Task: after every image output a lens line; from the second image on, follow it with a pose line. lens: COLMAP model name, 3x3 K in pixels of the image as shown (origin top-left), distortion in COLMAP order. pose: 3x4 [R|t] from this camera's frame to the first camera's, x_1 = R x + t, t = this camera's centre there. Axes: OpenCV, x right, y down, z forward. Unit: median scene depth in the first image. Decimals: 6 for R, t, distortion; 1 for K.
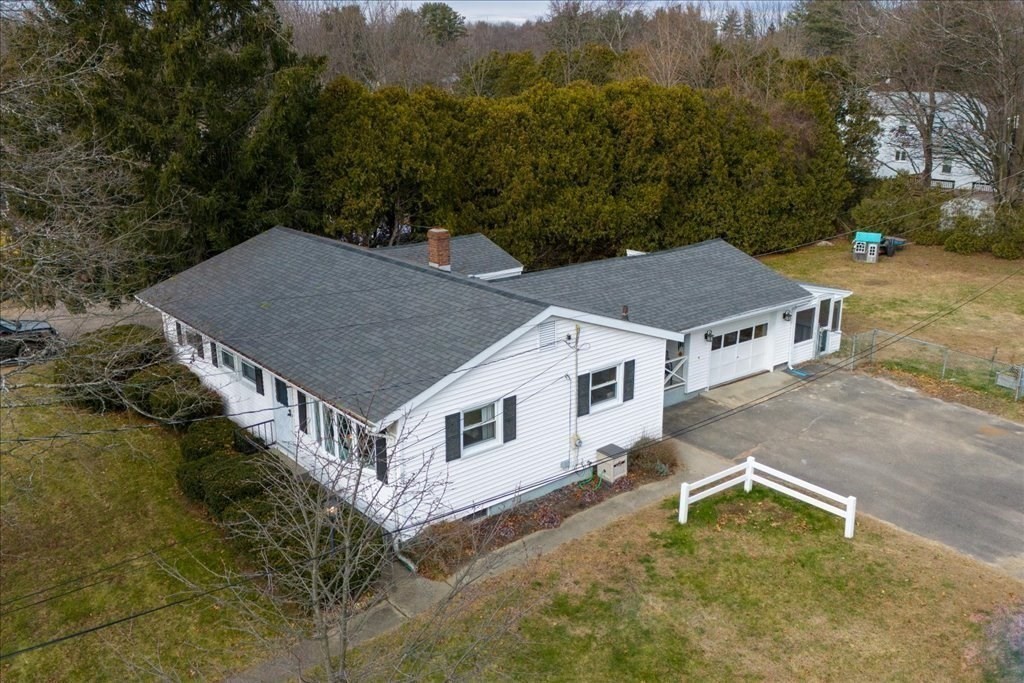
lens RADIAL K [[864.5, 0, 512.0], [0, 864.5, 341.5], [0, 0, 1]] dist [0.005453, -0.000568]
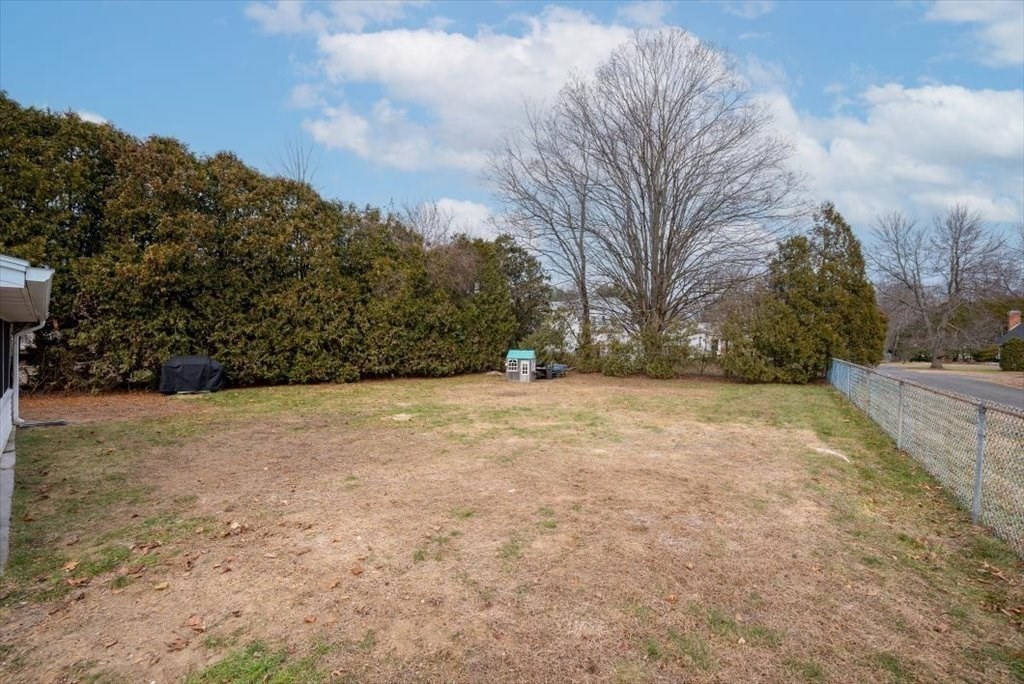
lens RADIAL K [[413.9, 0, 512.0], [0, 413.9, 342.0], [0, 0, 1]] dist [0.001331, -0.000039]
pose [[0.980307, 0.019638, 0.196499, 0.515751], [0.039016, 0.956169, -0.290204, -0.010892], [-0.193586, 0.292155, 0.936573, 0.957818]]
